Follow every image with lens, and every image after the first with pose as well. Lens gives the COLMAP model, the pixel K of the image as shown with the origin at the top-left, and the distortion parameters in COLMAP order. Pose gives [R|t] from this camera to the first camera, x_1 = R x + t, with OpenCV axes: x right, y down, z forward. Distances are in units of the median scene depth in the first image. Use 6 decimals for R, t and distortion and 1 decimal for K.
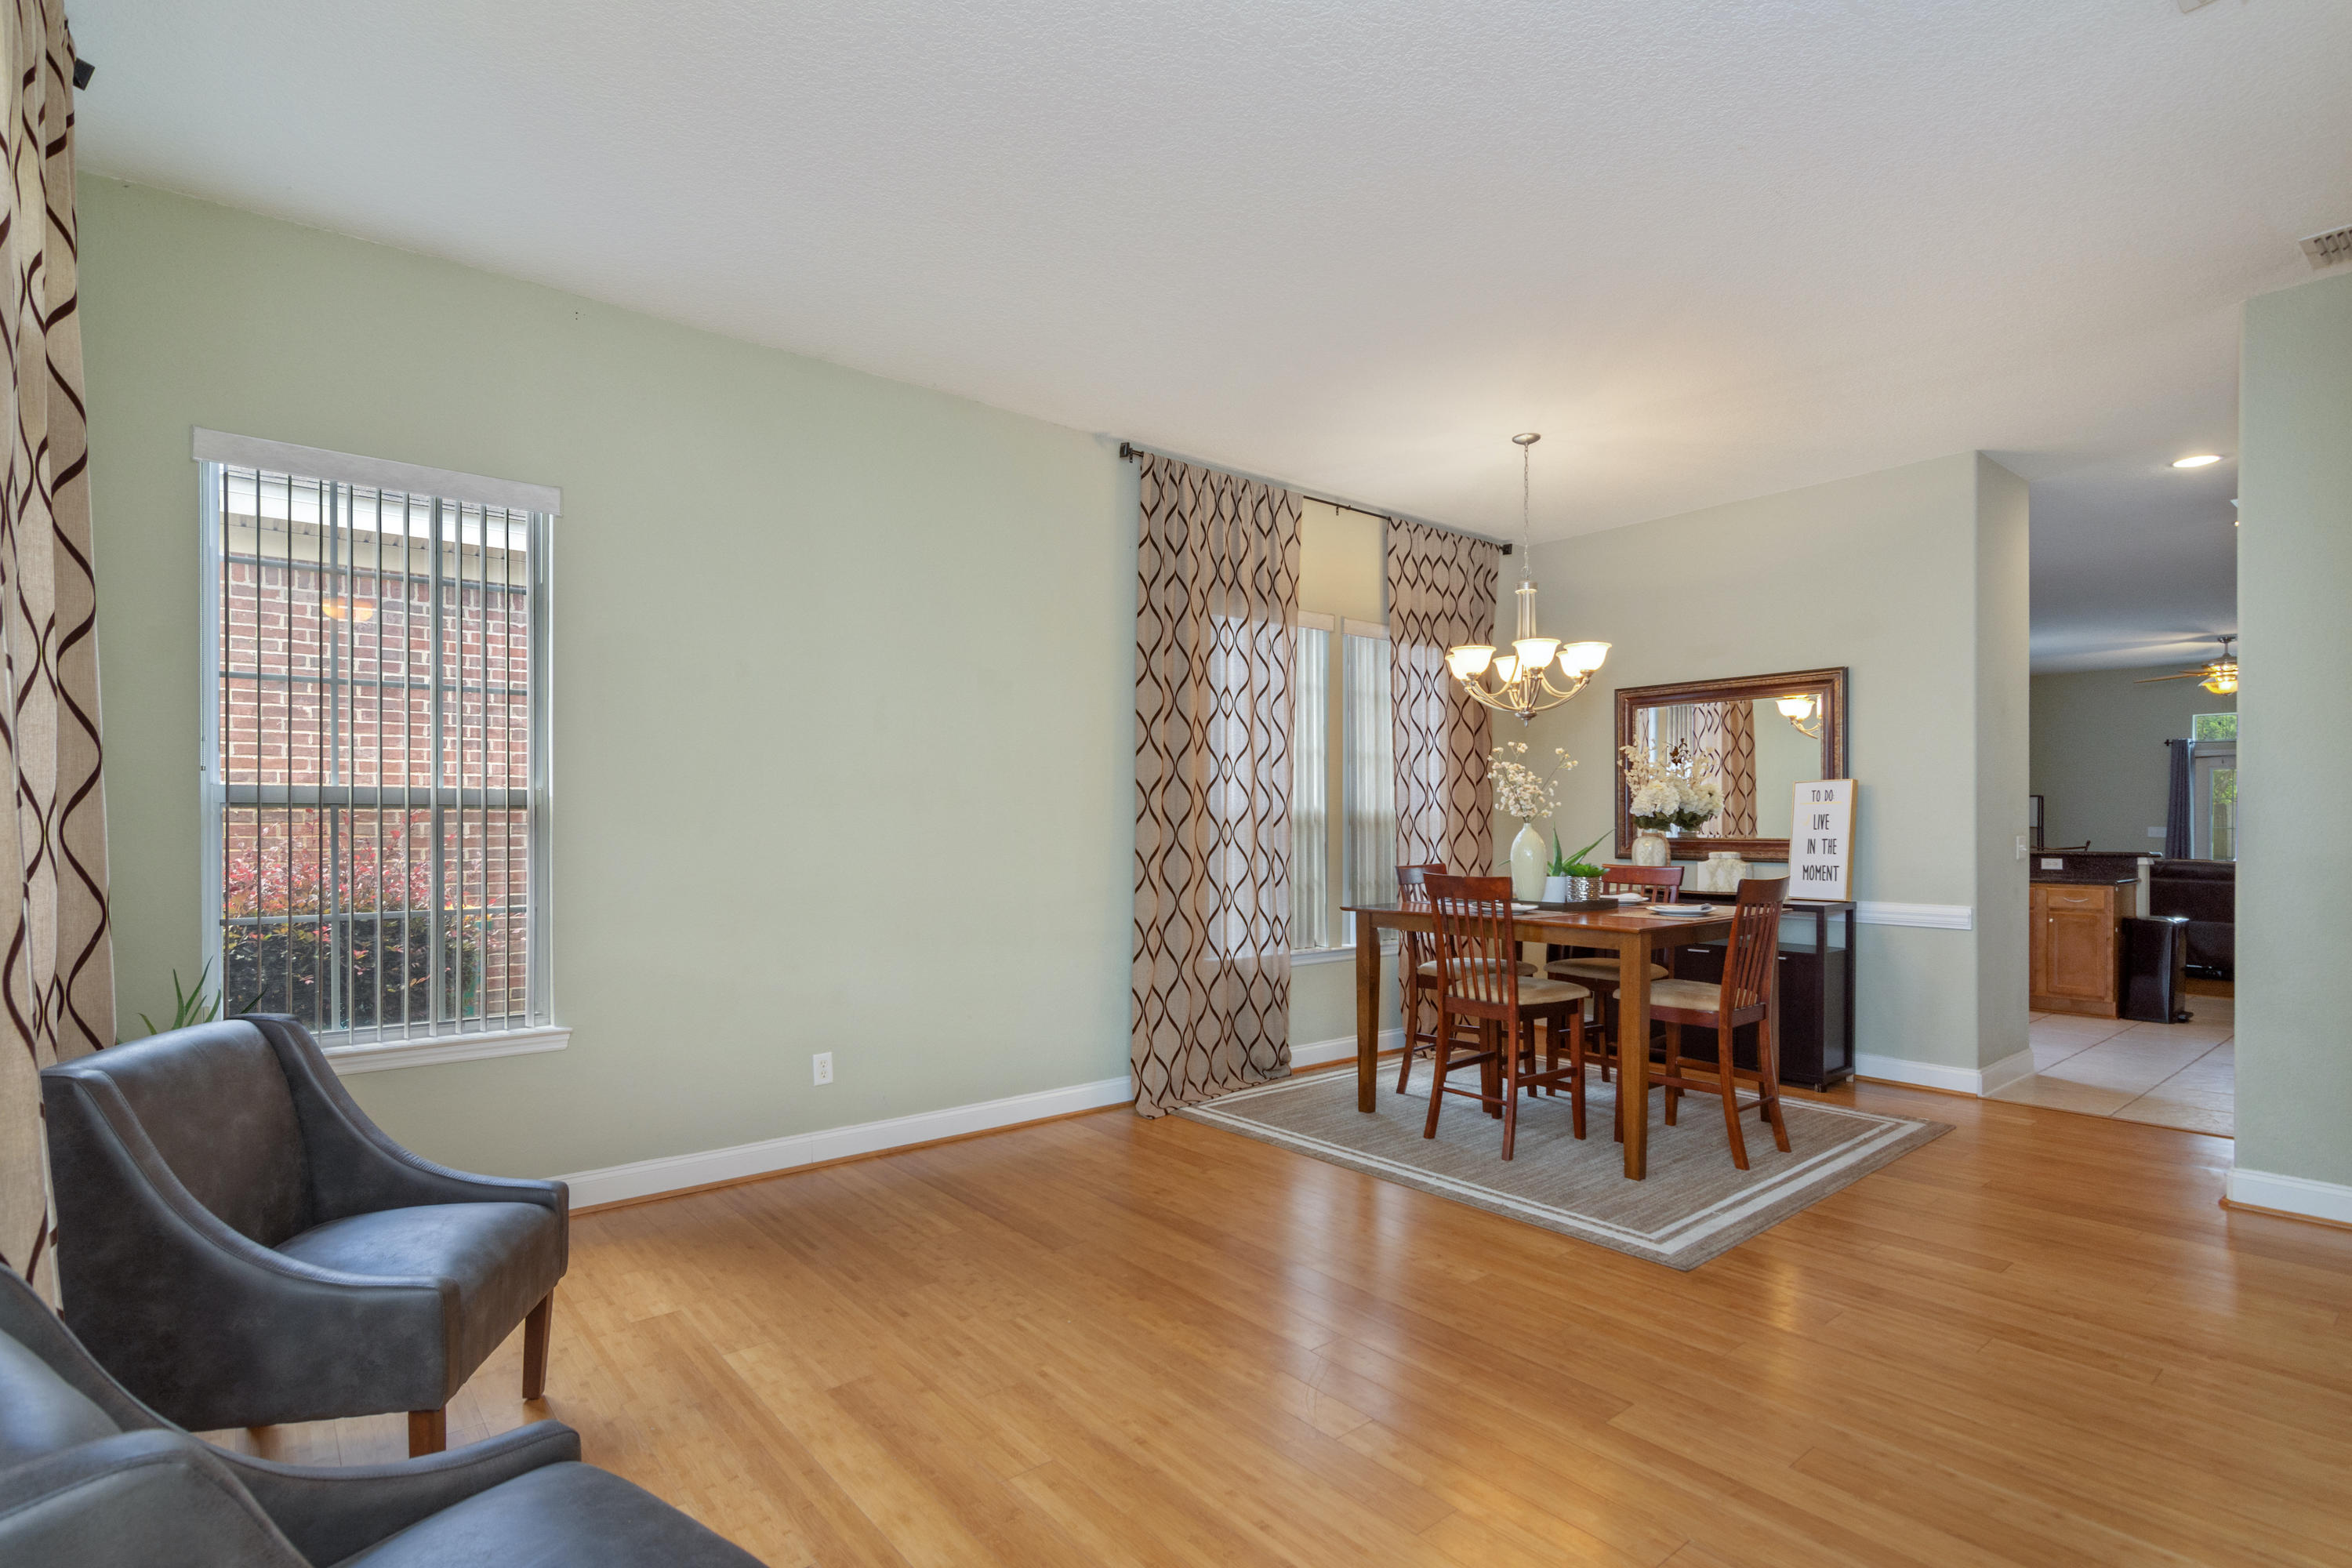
lens RADIAL K [[1141.2, 0, 1172.1], [0, 1141.2, 833.5], [0, 0, 1]] dist [0.002426, -0.000018]
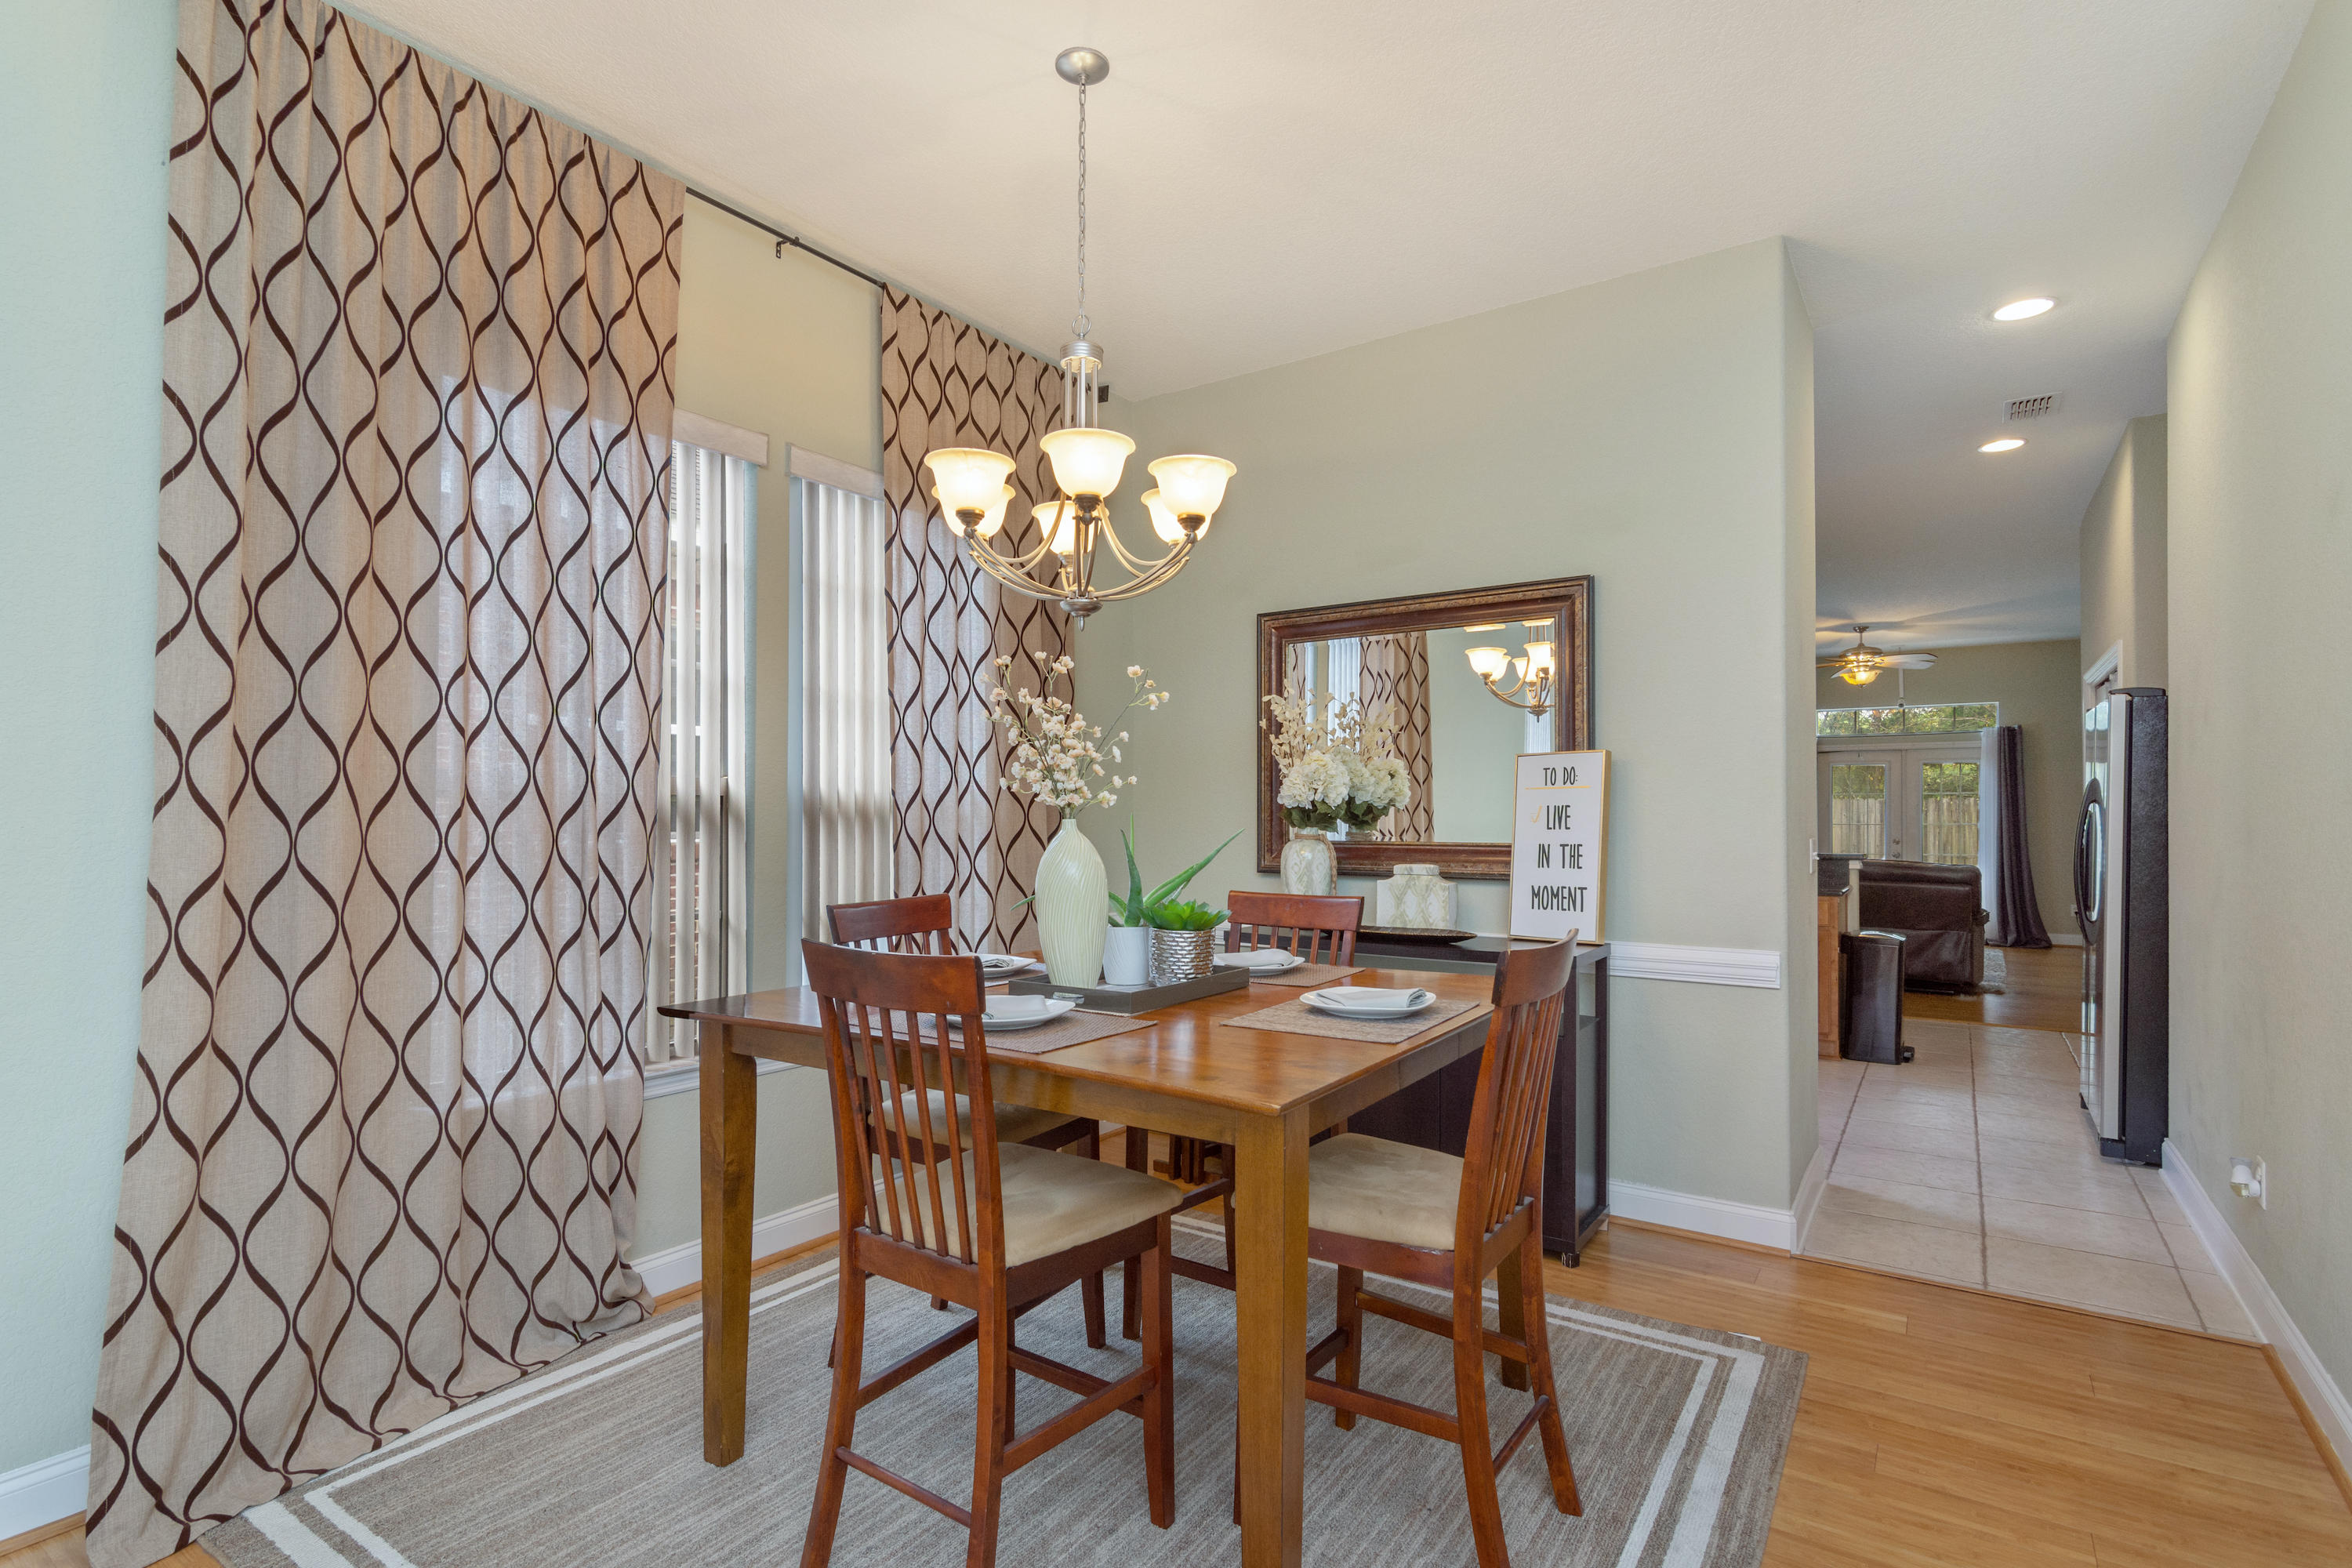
lens RADIAL K [[1129.7, 0, 1160.7], [0, 1129.7, 832.2], [0, 0, 1]] dist [-0.000022, 0.000183]
pose [[0.964164, -0.001736, 0.265302, 0.190436], [0.000435, 0.999988, 0.004962, -0.005223], [-0.265308, -0.004669, 0.964153, 0.456947]]
